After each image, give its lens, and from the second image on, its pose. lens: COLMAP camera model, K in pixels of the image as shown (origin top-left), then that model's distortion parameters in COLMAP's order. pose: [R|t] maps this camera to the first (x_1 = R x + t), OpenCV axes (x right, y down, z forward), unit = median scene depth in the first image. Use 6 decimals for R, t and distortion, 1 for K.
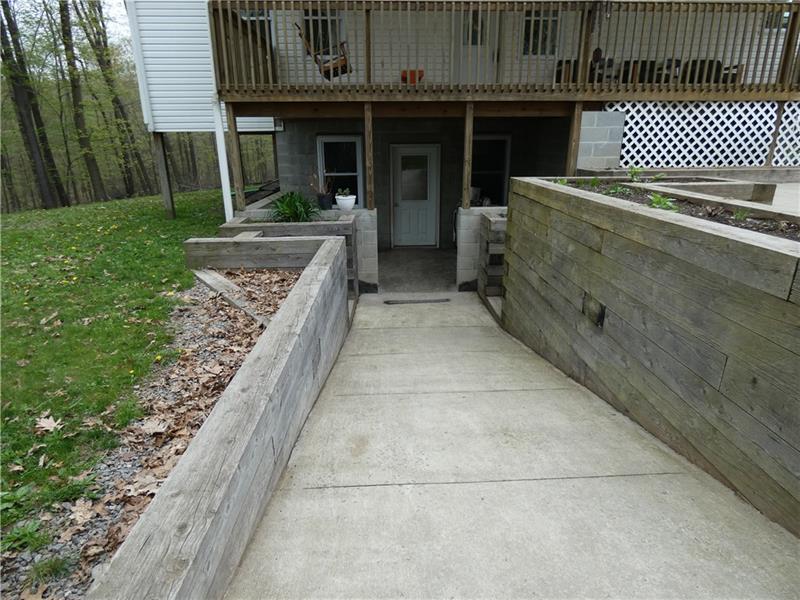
lens RADIAL K [[481.0, 0, 395.5], [0, 481.0, 301.3], [0, 0, 1]] dist [-0.007041, -0.002893]
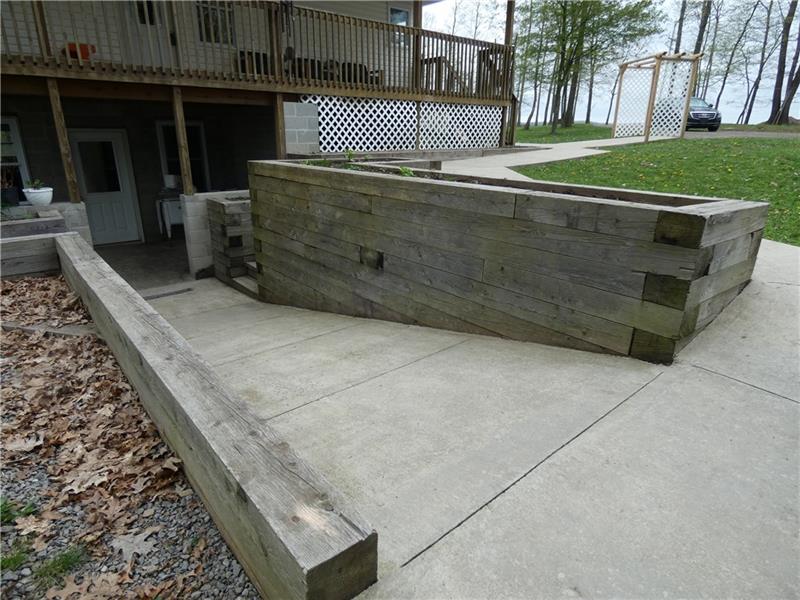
lens RADIAL K [[481.0, 0, 402.8], [0, 481.0, 299.1], [0, 0, 1]] dist [-0.007041, -0.002893]
pose [[0.782358, -0.188058, 0.593759, -0.152204], [0.177159, 0.981140, 0.077320, 0.019779], [-0.597101, 0.044698, 0.800920, -0.044908]]
